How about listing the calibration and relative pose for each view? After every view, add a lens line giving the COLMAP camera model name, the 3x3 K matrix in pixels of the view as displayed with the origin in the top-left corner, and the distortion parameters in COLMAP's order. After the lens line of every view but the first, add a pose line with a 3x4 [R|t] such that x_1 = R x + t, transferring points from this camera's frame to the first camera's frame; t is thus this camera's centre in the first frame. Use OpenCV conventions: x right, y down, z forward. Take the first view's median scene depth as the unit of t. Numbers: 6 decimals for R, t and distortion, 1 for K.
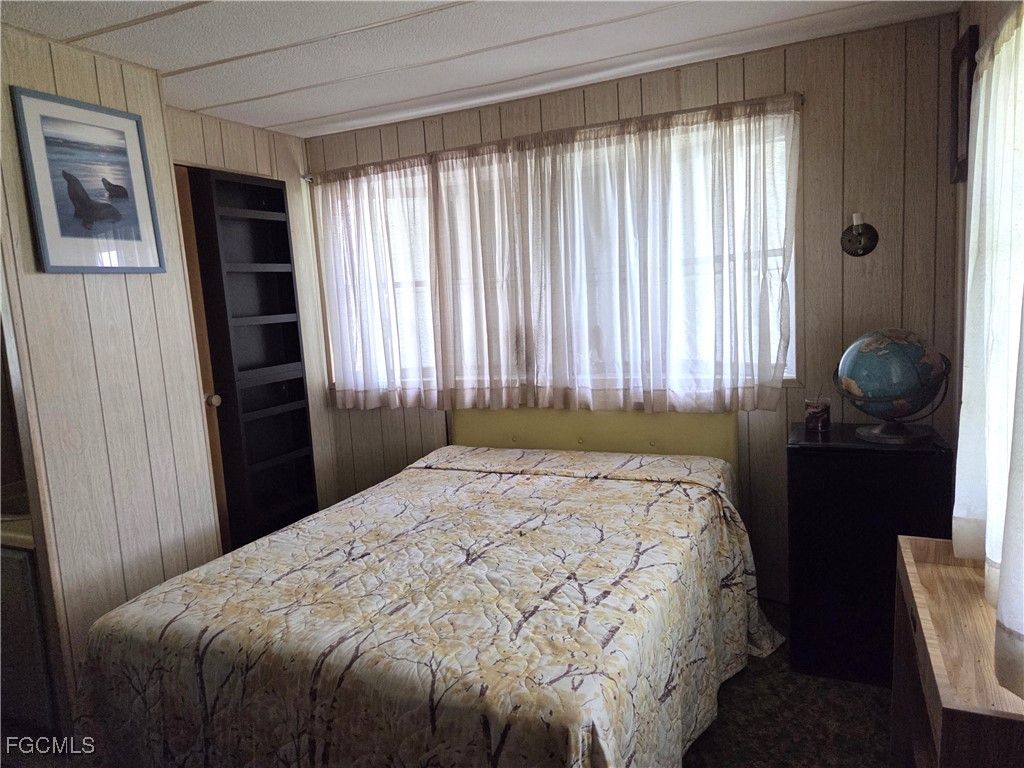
lens RADIAL K [[721.6, 0, 498.6], [0, 721.6, 385.5], [0, 0, 1]] dist [0.069109, -0.046257]
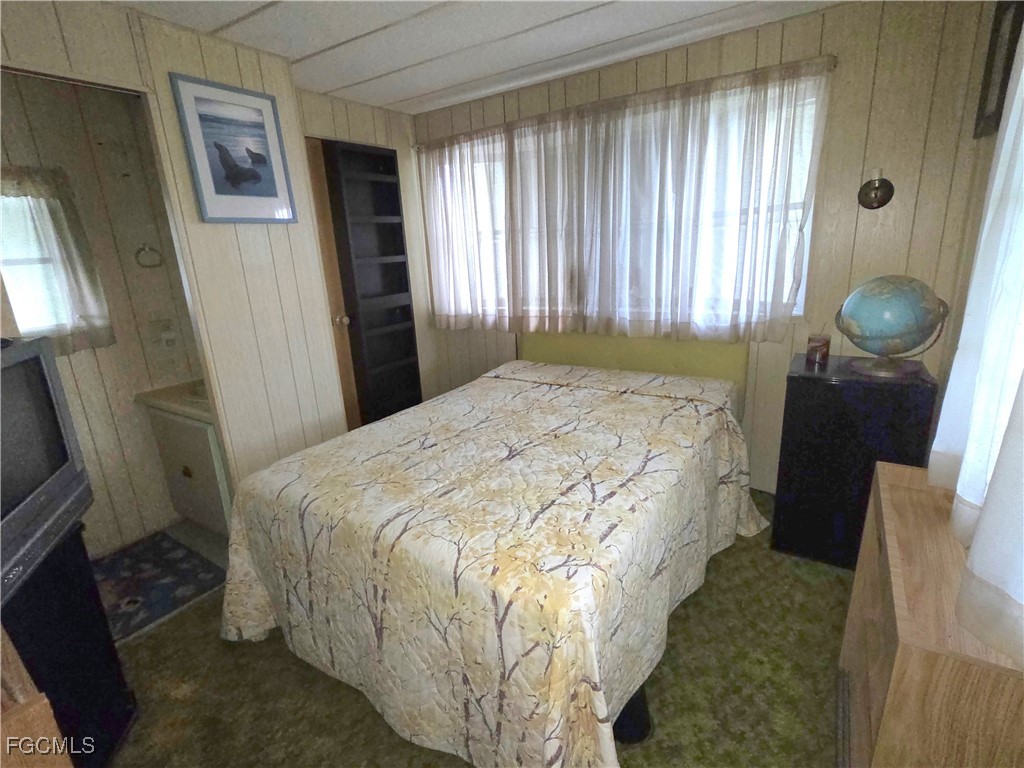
lens RADIAL K [[500.8, 0, 512.0], [0, 500.8, 384.0], [0, 0, 1]] dist [-0.000605, 0.000825]
pose [[0.988910, 0.046399, -0.141084, 0.063801], [-0.024808, 0.988206, 0.151106, -0.012885], [0.146432, -0.145930, 0.978398, 0.126103]]
